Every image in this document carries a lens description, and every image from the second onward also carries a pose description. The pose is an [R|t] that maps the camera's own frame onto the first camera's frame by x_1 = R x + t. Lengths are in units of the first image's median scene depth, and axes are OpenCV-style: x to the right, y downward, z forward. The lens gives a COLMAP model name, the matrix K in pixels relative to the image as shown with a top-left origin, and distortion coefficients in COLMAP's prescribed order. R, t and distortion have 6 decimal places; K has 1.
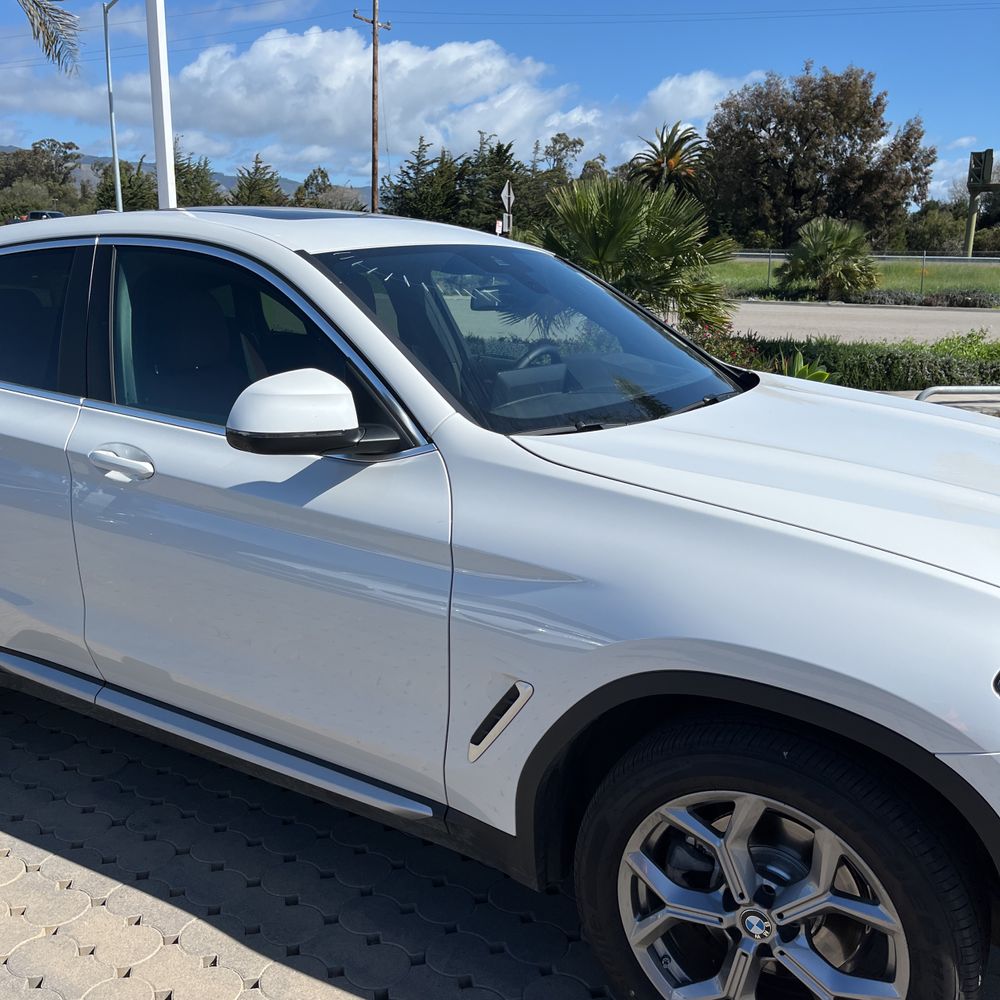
lens RADIAL K [[1008.3, 0, 501.0], [0, 1008.3, 509.7], [0, 0, 1]] dist [0.031446, 0.000000]
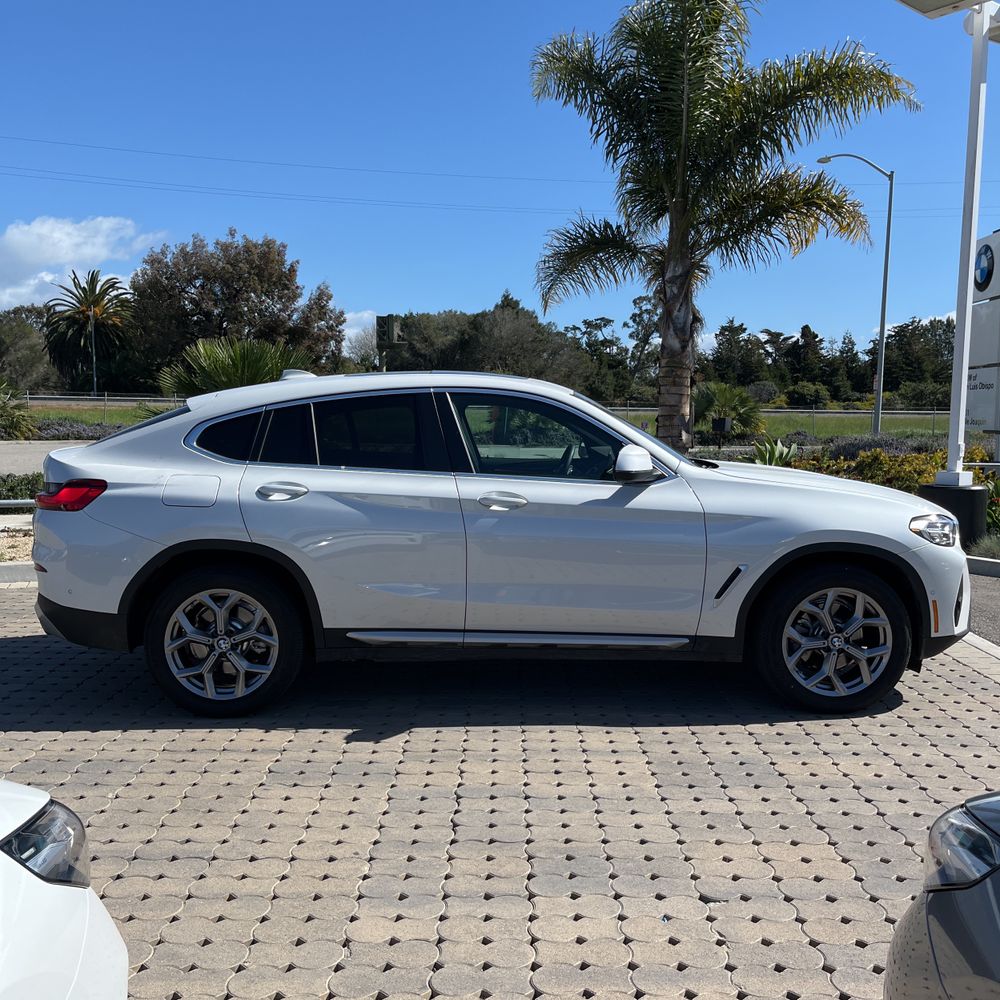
lens RADIAL K [[1008.3, 0, 503.6], [0, 1008.3, 501.8], [0, 0, 1]] dist [0.031446, 0.000000]
pose [[0.850098, -0.059529, 0.523250, -1.275997], [0.135879, 0.984741, -0.108725, 0.153104], [-0.508793, 0.163526, 0.845215, -0.584637]]
